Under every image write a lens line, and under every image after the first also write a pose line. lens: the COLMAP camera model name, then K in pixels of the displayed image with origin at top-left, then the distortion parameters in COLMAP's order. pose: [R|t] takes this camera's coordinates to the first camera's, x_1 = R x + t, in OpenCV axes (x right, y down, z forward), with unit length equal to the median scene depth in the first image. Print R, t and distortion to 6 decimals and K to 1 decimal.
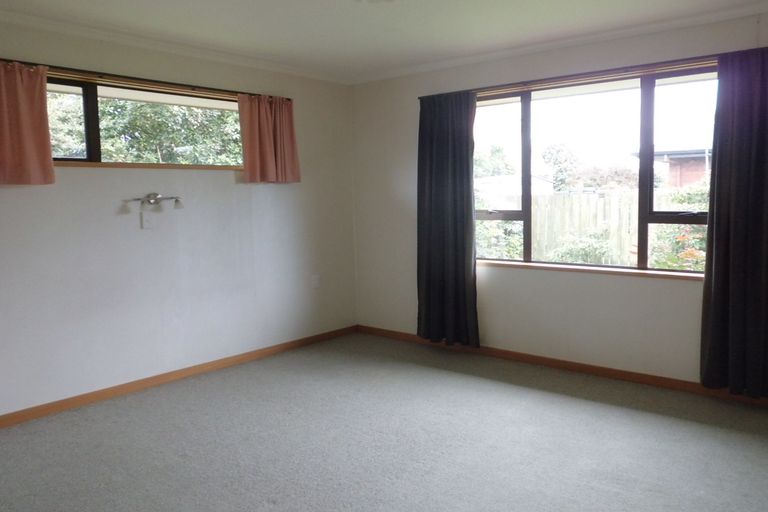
lens RADIAL K [[590.7, 0, 384.1], [0, 590.7, 256.4], [0, 0, 1]] dist [-0.017515, -0.001642]
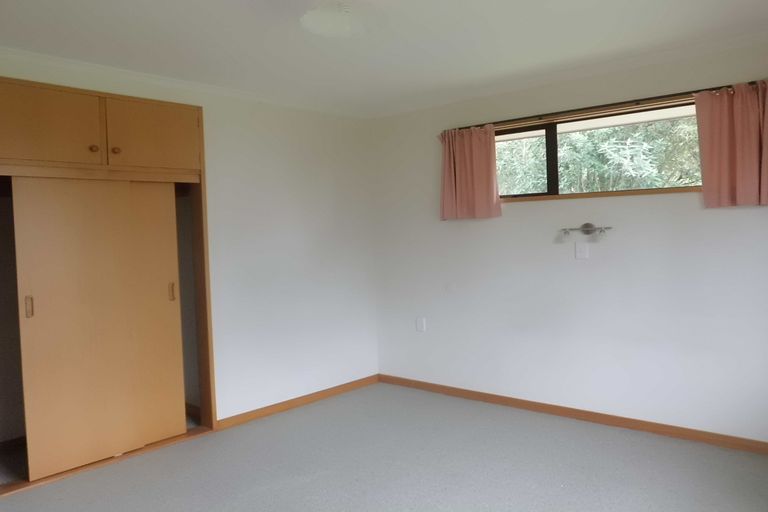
lens RADIAL K [[590.7, 0, 384.4], [0, 590.7, 255.3], [0, 0, 1]] dist [-0.017515, -0.001642]
pose [[-0.004951, 0.057483, -0.998334, 0.604411], [-0.080645, 0.995072, 0.057695, -0.086331], [0.996731, 0.080796, -0.000291, 0.692631]]
